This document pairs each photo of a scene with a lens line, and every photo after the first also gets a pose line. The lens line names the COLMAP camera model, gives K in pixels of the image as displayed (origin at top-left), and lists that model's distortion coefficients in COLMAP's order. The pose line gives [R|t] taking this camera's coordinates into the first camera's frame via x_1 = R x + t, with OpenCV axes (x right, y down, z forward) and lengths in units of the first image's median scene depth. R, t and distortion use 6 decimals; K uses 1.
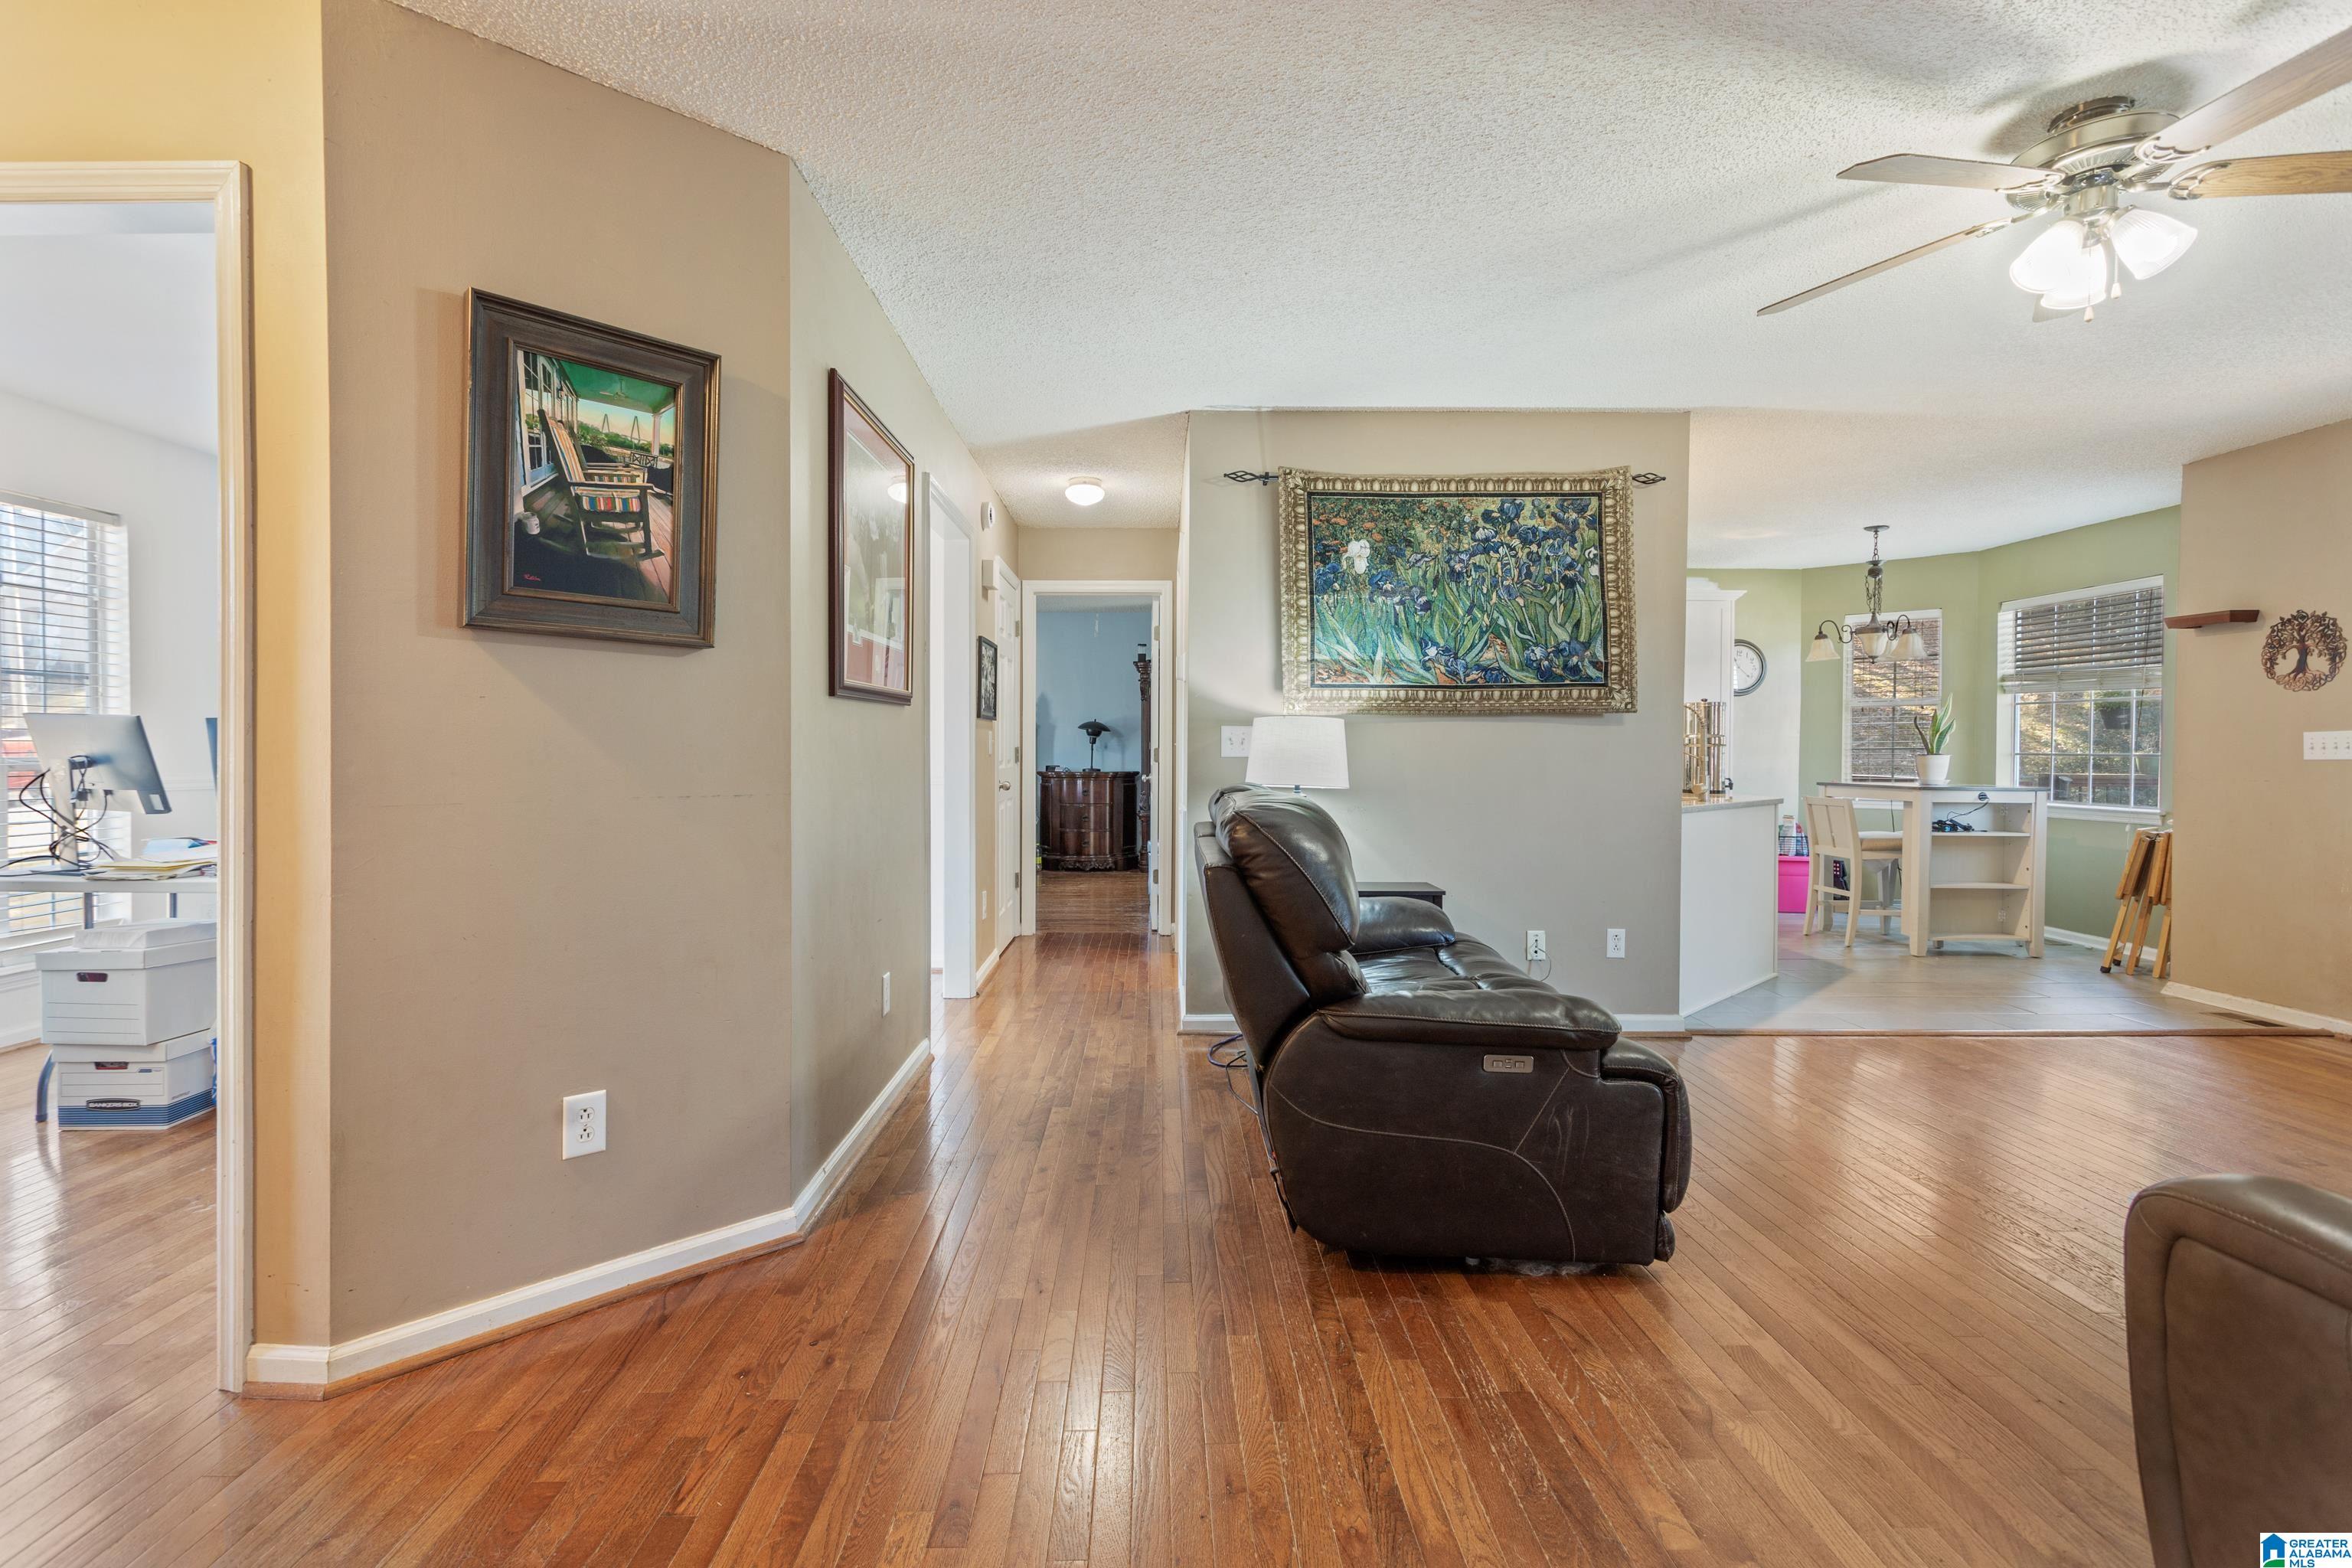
lens RADIAL K [[1133.5, 0, 1158.2], [0, 1133.5, 759.8], [0, 0, 1]] dist [0.005748, 0.000429]
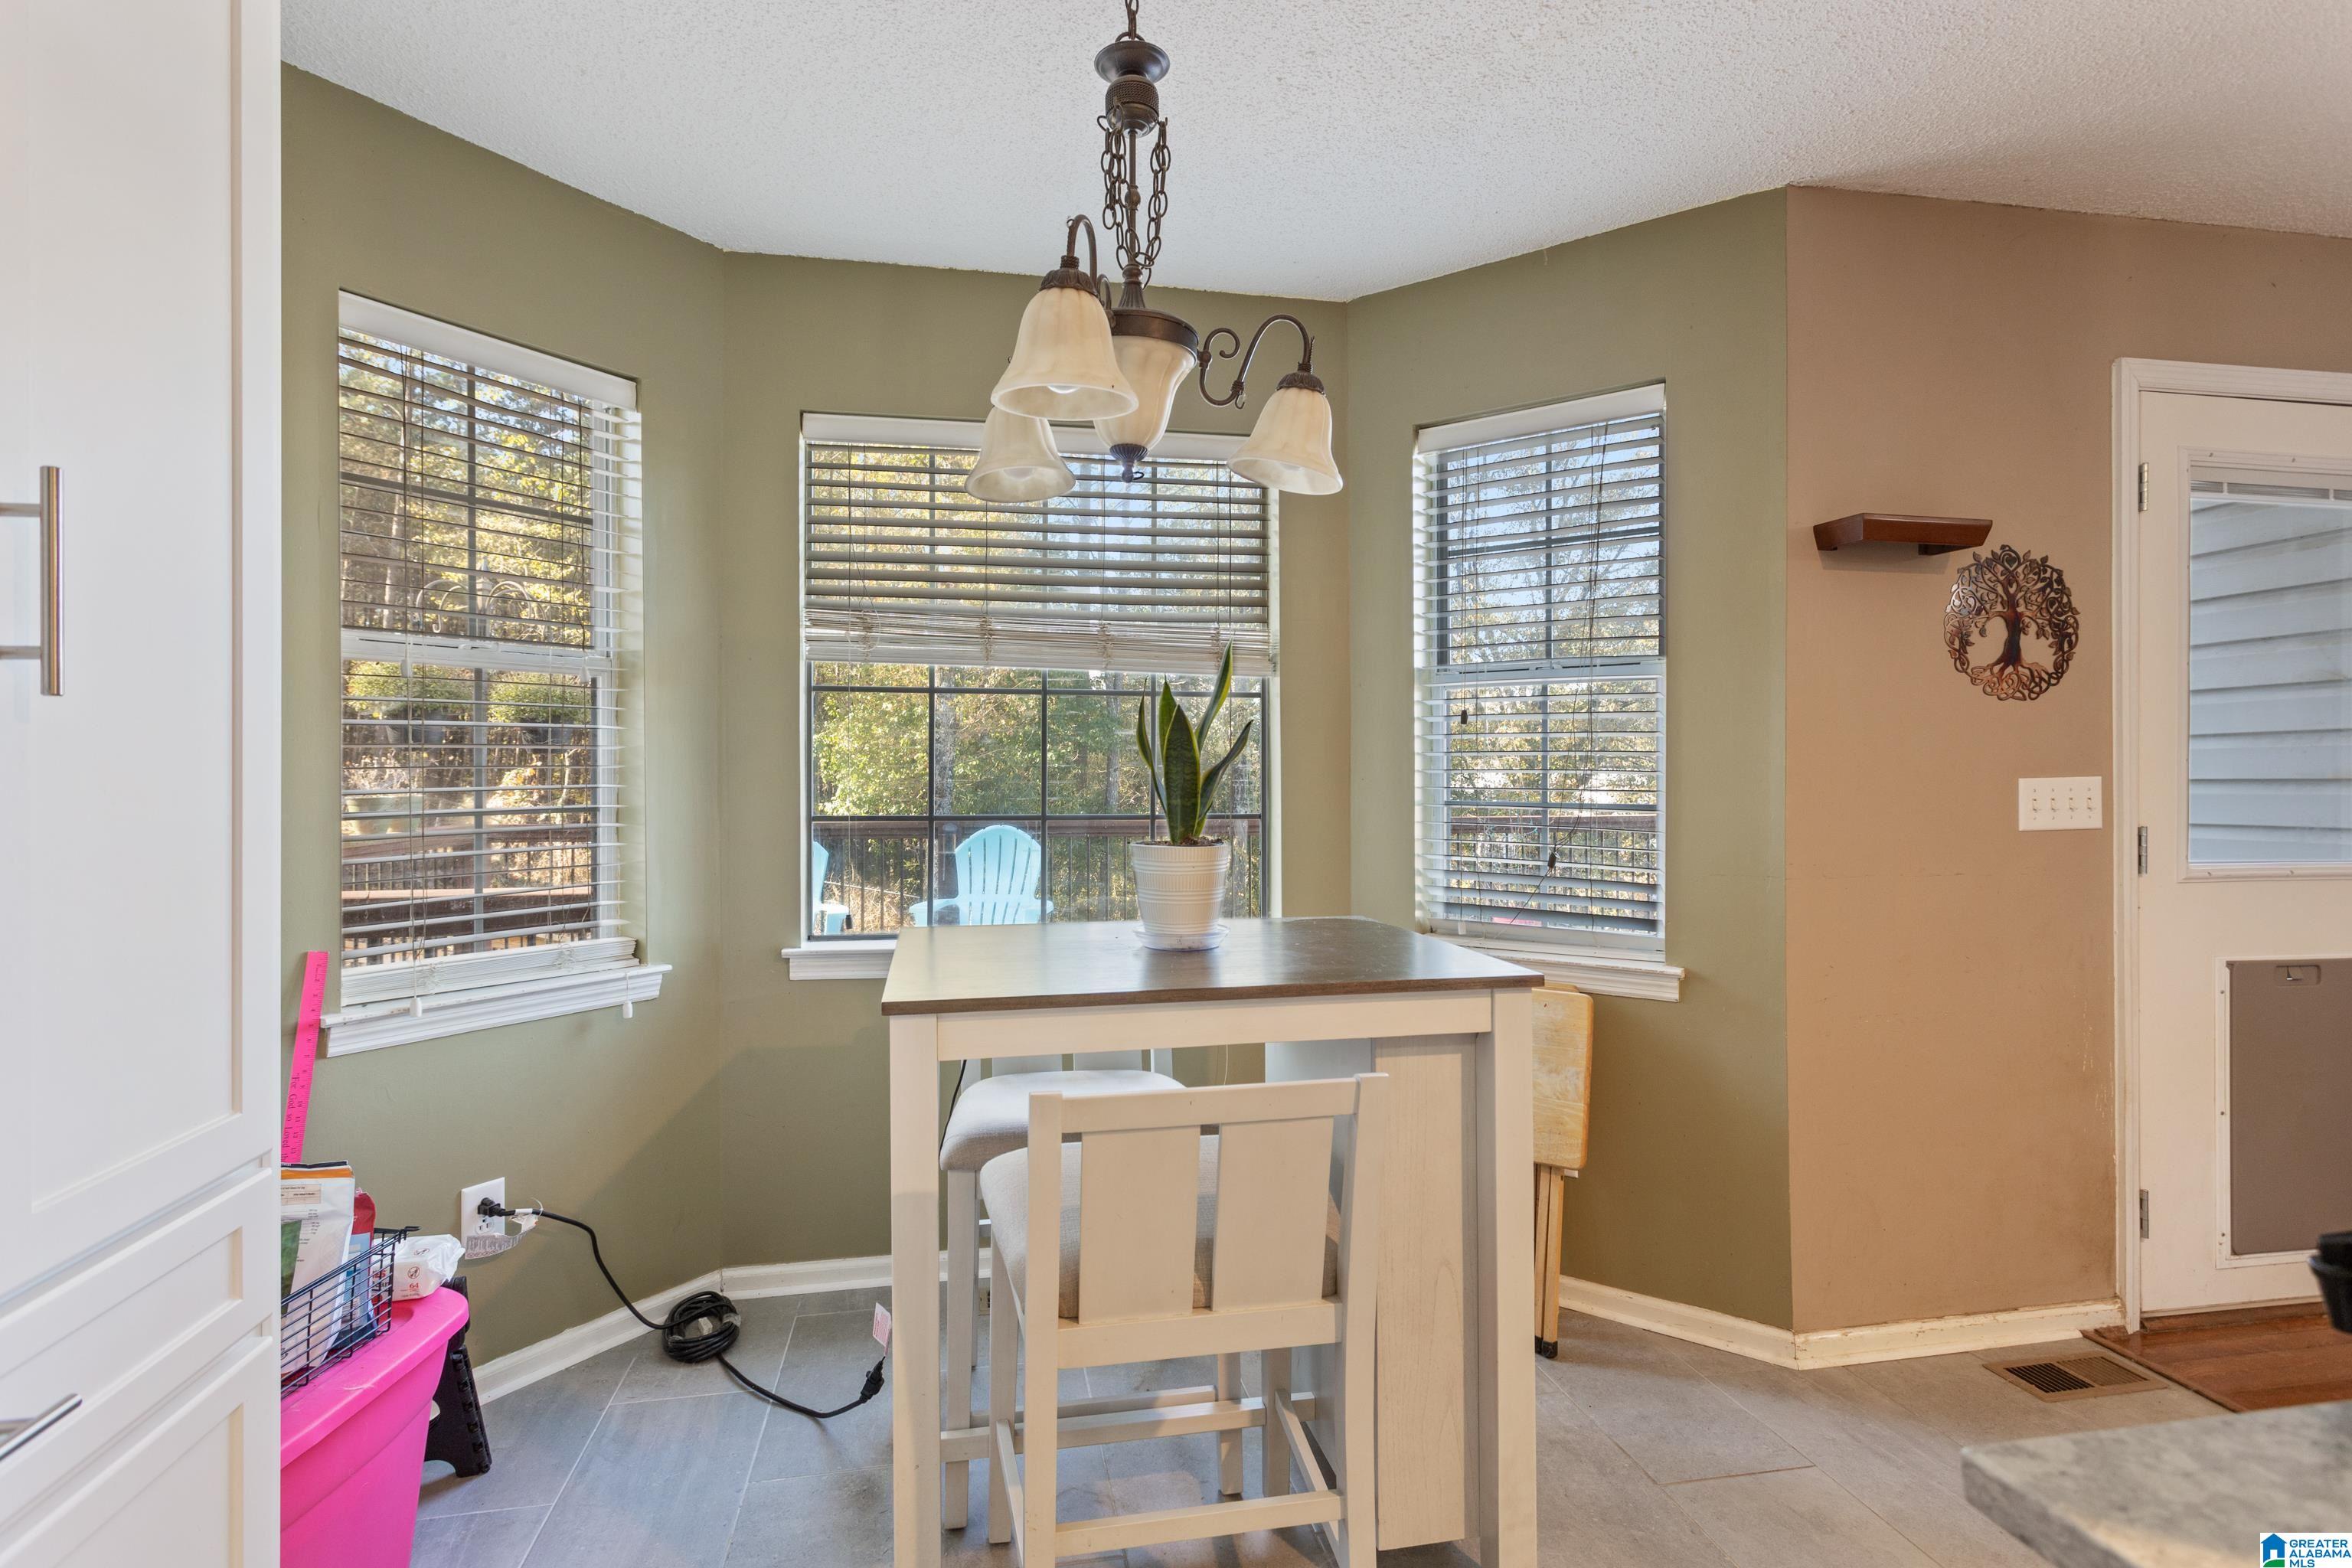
lens RADIAL K [[1137.2, 0, 1175.9], [0, 1137.2, 775.9], [0, 0, 1]] dist [0.001248, 0.000134]
pose [[-0.170529, -0.005843, 0.985335, 0.537825], [0.010247, 0.999918, 0.007703, -0.032571], [-0.985299, 0.011410, -0.170455, 1.428093]]
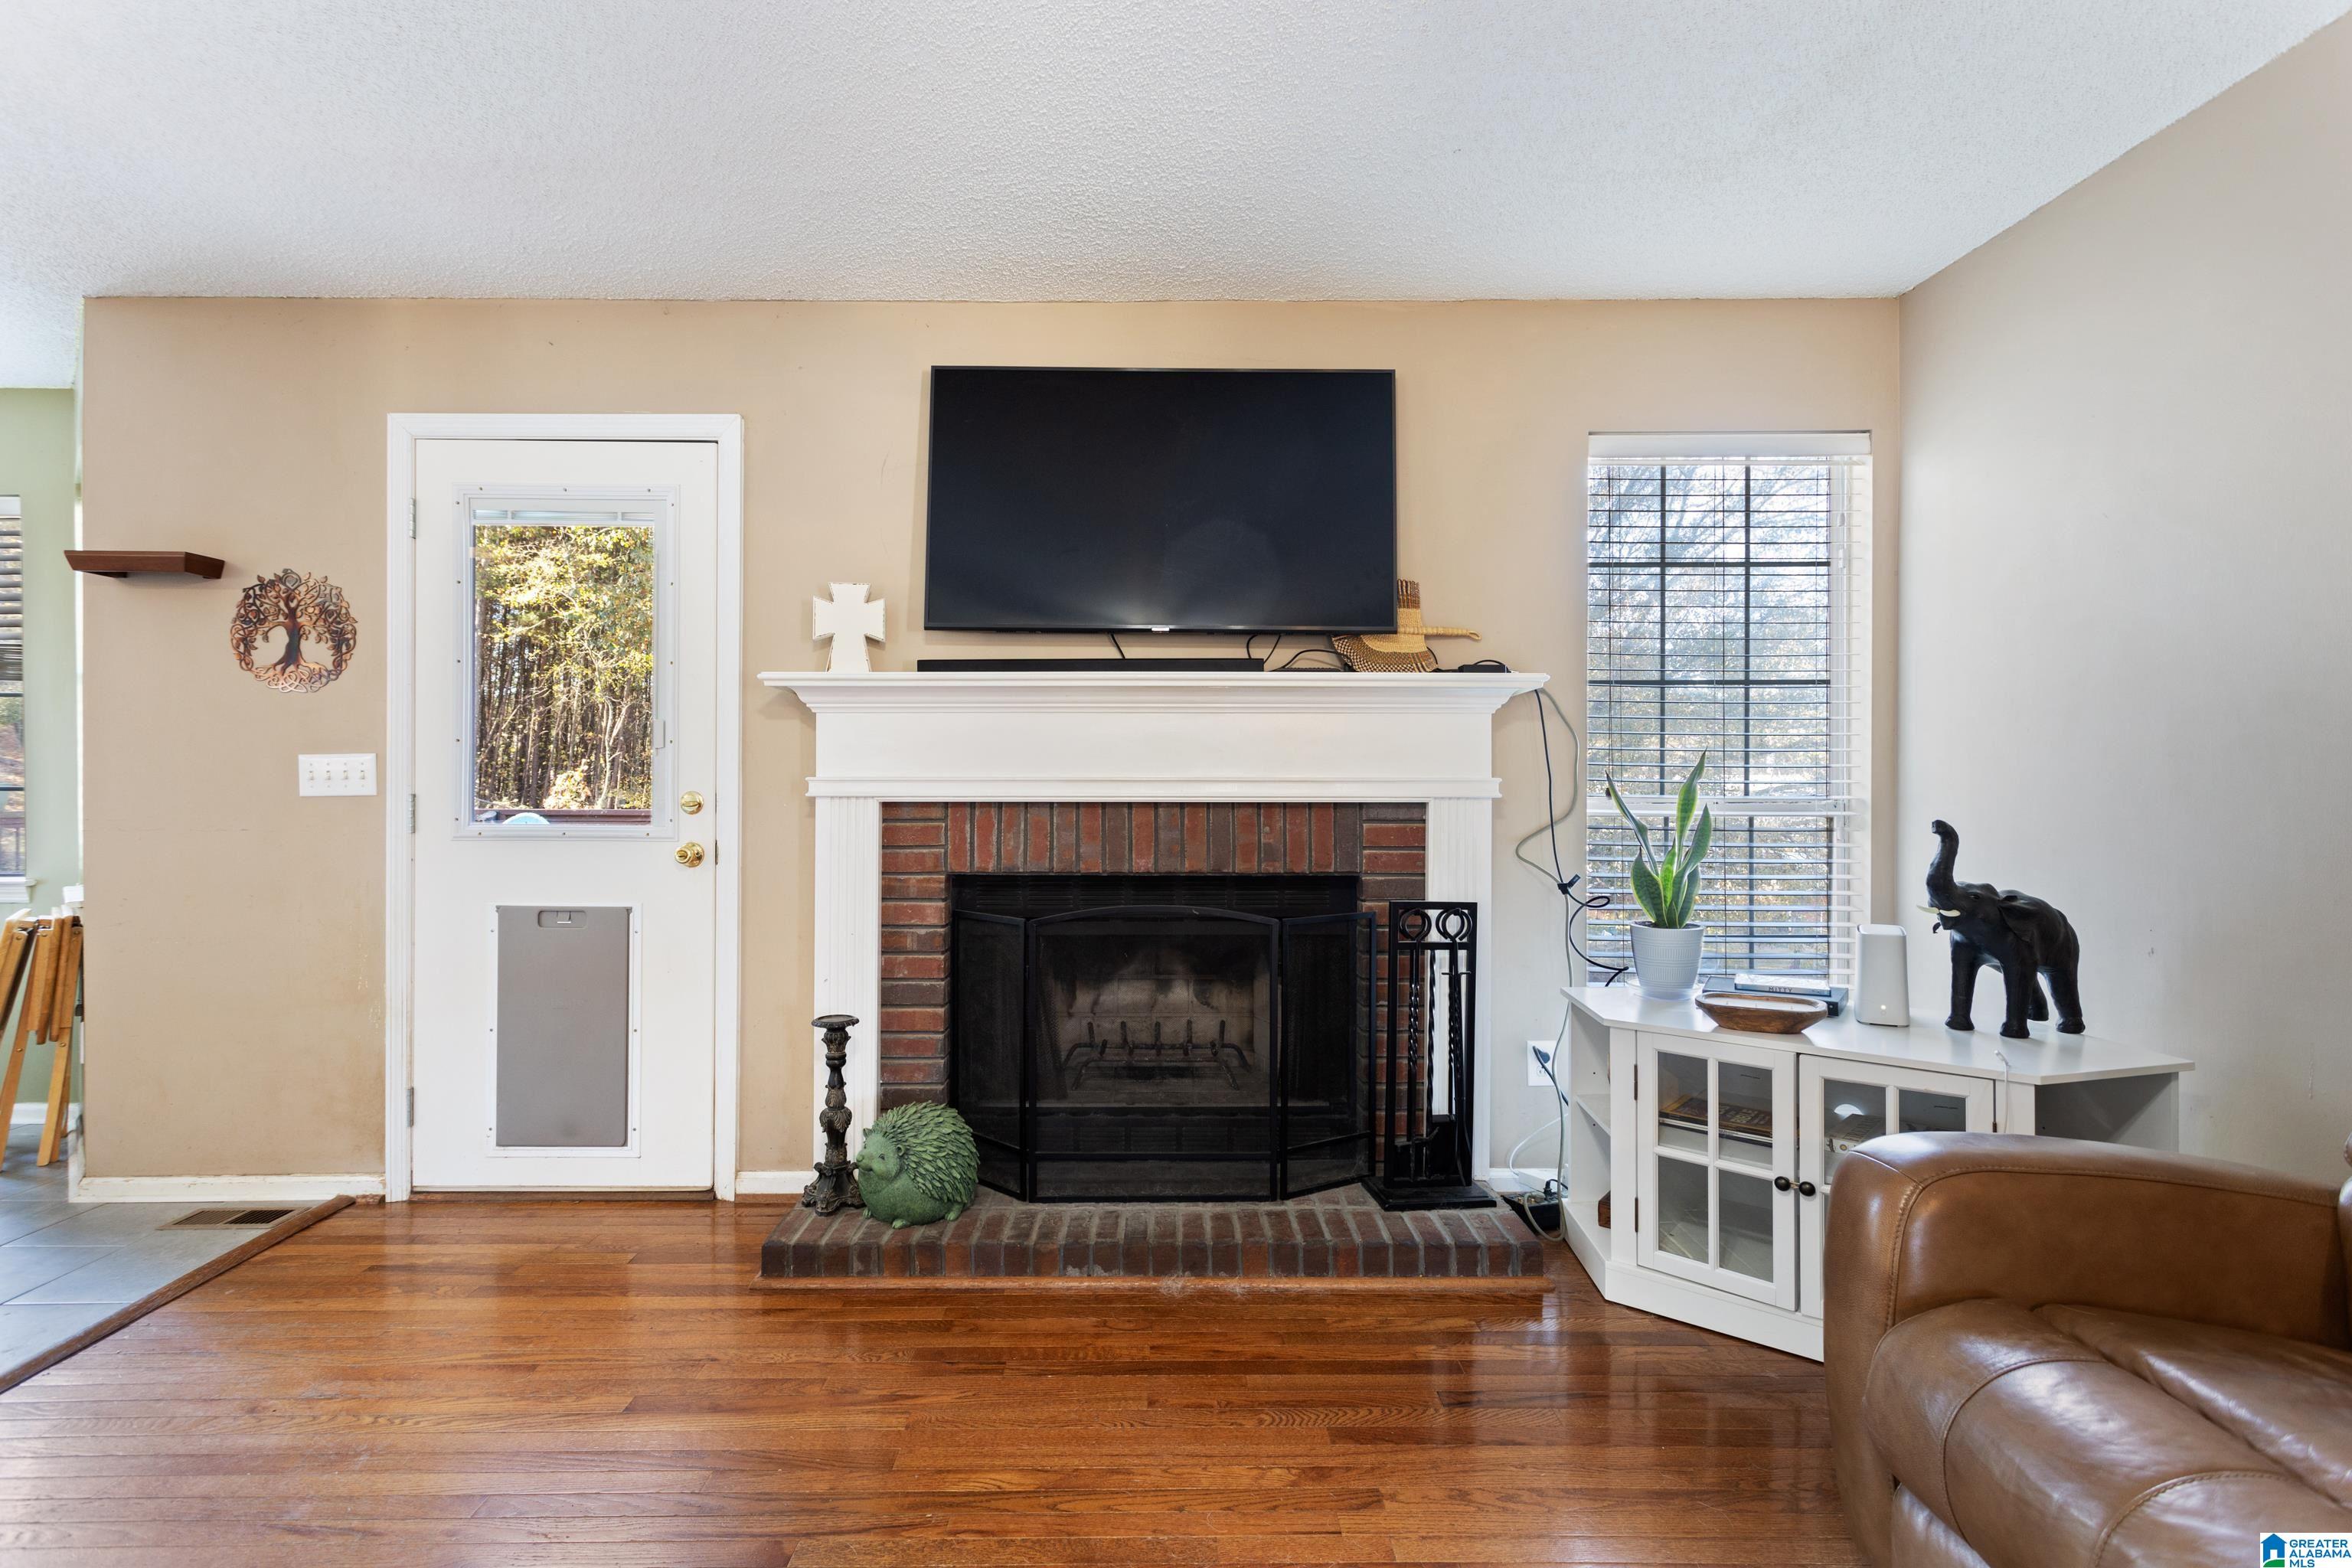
lens RADIAL K [[1137.2, 0, 1175.9], [0, 1137.2, 775.9], [0, 0, 1]] dist [0.001248, 0.000134]
pose [[0.002322, -0.015770, 0.999873, 0.335848], [0.008774, 0.999837, 0.015749, -0.017336], [-0.999959, 0.008737, 0.002460, 0.475446]]
